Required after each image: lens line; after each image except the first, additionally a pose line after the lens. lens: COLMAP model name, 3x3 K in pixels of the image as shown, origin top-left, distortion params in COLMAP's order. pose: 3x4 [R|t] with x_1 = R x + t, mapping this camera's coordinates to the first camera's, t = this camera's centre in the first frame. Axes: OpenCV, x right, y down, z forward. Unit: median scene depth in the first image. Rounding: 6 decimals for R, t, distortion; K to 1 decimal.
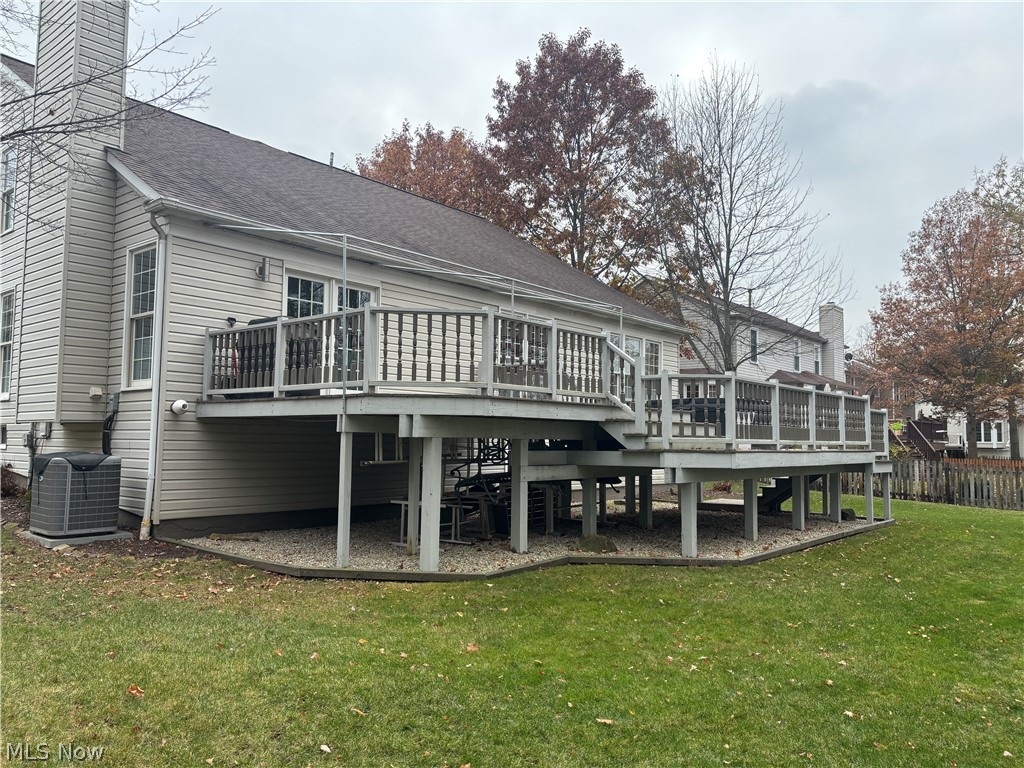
lens RADIAL K [[772.2, 0, 512.5], [0, 772.2, 382.3], [0, 0, 1]] dist [0.046435, -0.051952]
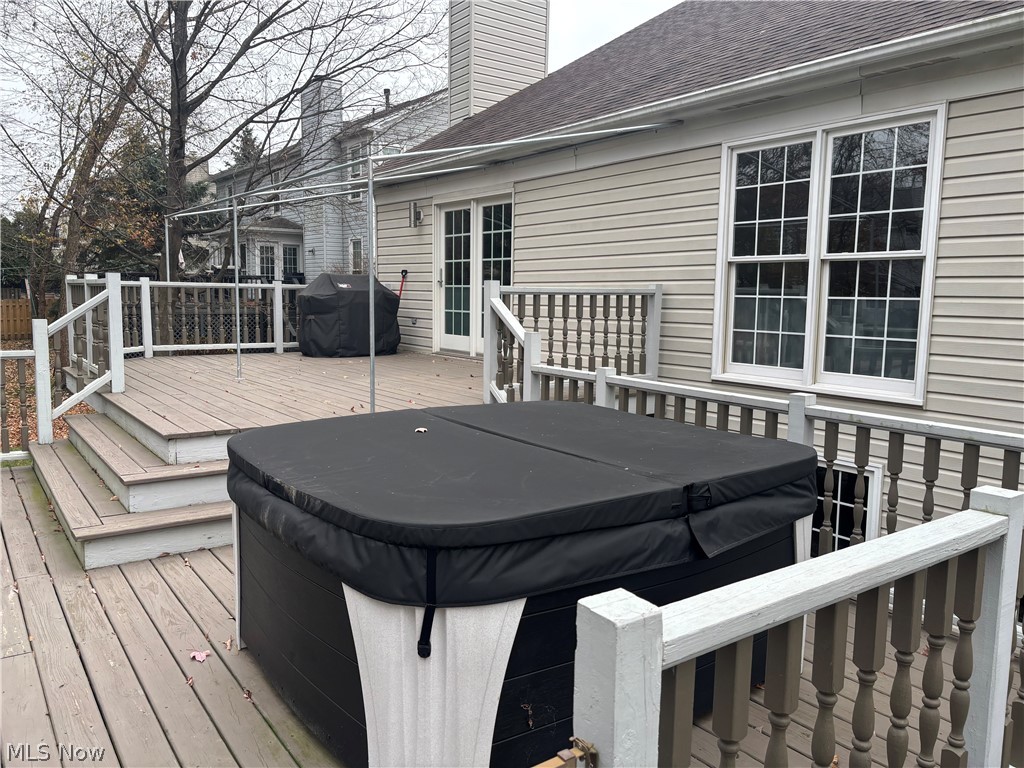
lens RADIAL K [[772.2, 0, 513.6], [0, 772.2, 380.7], [0, 0, 1]] dist [0.046435, -0.051952]
pose [[-0.235716, 0.085474, -0.968056, 0.634815], [0.046009, 0.995989, 0.076737, -0.008532], [0.970732, -0.026451, -0.238703, 1.422589]]
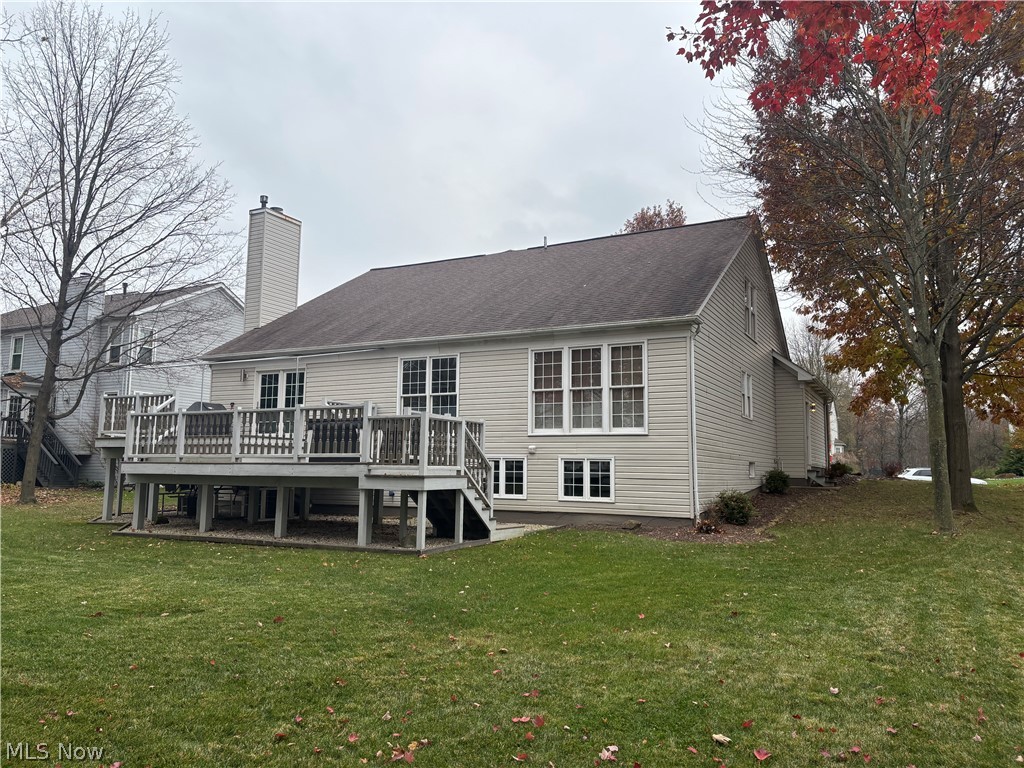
lens RADIAL K [[772.2, 0, 512.7], [0, 772.2, 379.8], [0, 0, 1]] dist [0.046435, -0.051952]
pose [[0.220016, -0.127904, -0.967075, 1.807834], [0.061704, 0.991206, -0.117058, 0.143430], [0.973543, -0.033918, 0.225973, 1.289658]]
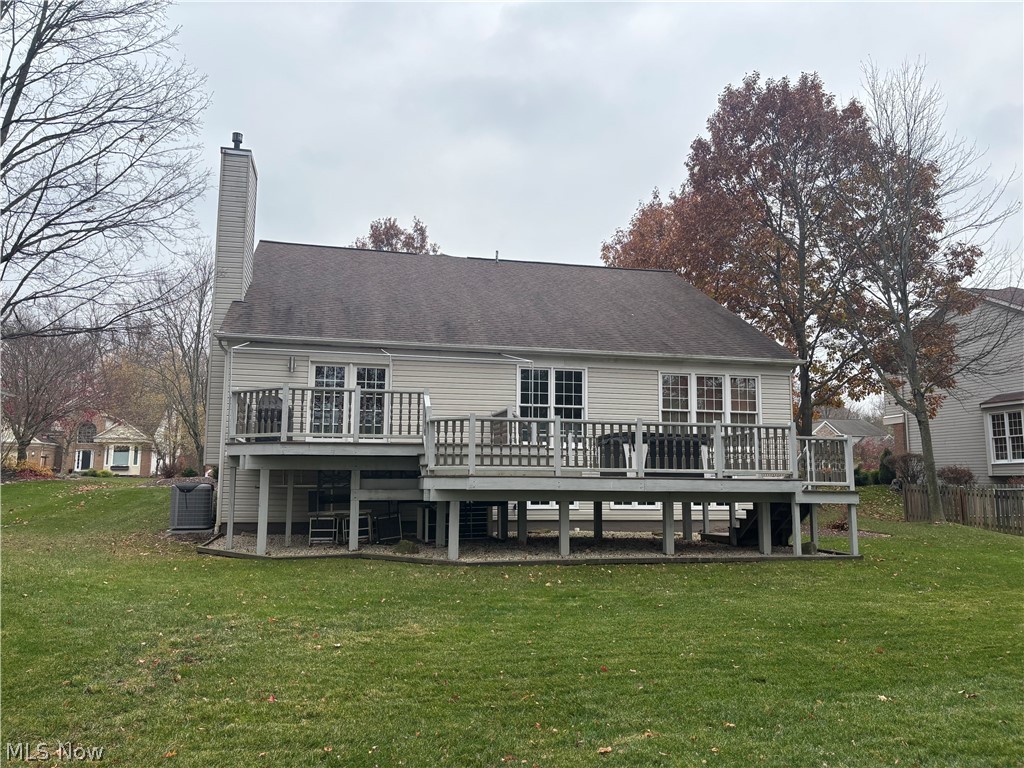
lens RADIAL K [[772.2, 0, 514.4], [0, 772.2, 381.9], [0, 0, 1]] dist [0.046435, -0.051952]
pose [[0.801847, -0.085535, -0.591376, 1.011858], [0.047599, 0.995700, -0.079476, 0.037317], [0.595630, 0.035579, 0.802470, 0.030759]]
